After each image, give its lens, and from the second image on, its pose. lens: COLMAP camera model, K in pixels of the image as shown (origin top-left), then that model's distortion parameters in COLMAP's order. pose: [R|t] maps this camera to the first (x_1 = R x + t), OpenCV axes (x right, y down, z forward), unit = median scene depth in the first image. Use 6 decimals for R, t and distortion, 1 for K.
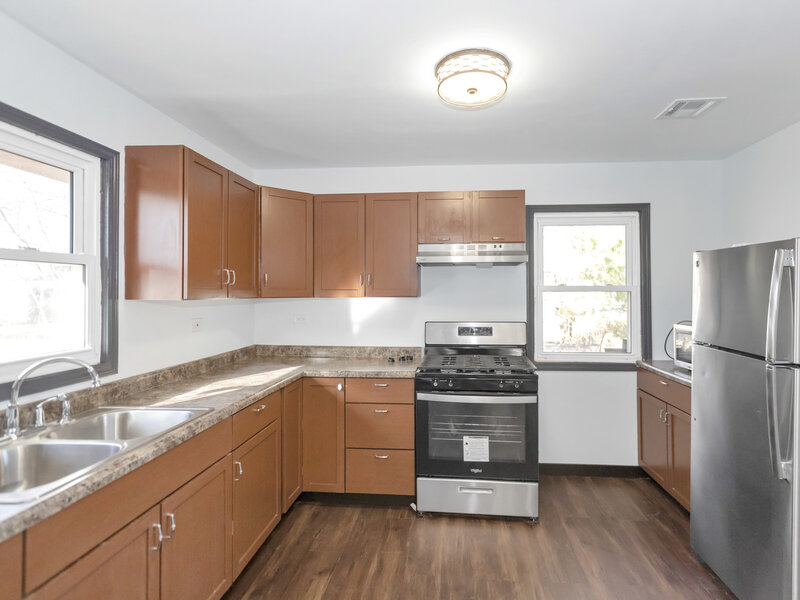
lens RADIAL K [[420.6, 0, 412.1], [0, 420.6, 295.1], [0, 0, 1]] dist [0.002772, 0.000063]
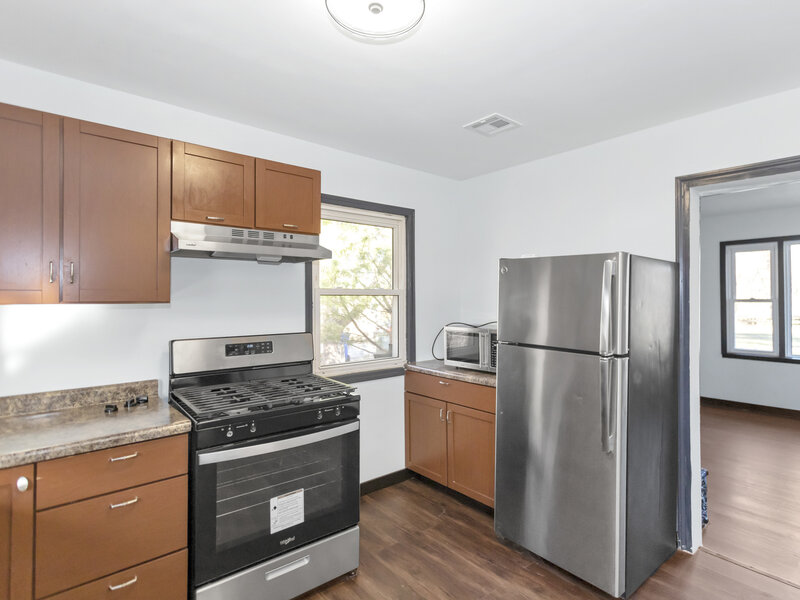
lens RADIAL K [[433.5, 0, 414.4], [0, 433.5, 297.9], [0, 0, 1]] dist [-0.003937, 0.017164]
pose [[0.693641, -0.000109, 0.720321, -0.227721], [-0.000543, 1.000000, 0.000674, -0.004029], [-0.720321, -0.000859, 0.693640, 0.307365]]
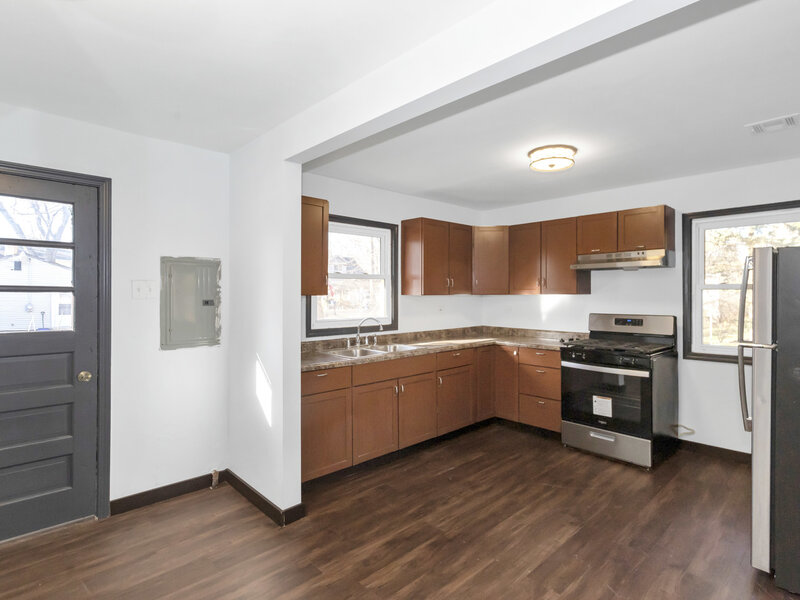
lens RADIAL K [[420.6, 0, 412.1], [0, 420.6, 295.1], [0, 0, 1]] dist [0.002772, 0.000063]
pose [[0.752887, 0.002304, -0.658146, 0.560461], [-0.000460, 0.999995, 0.002974, 0.003917], [0.658149, -0.001936, 0.752885, -0.405826]]
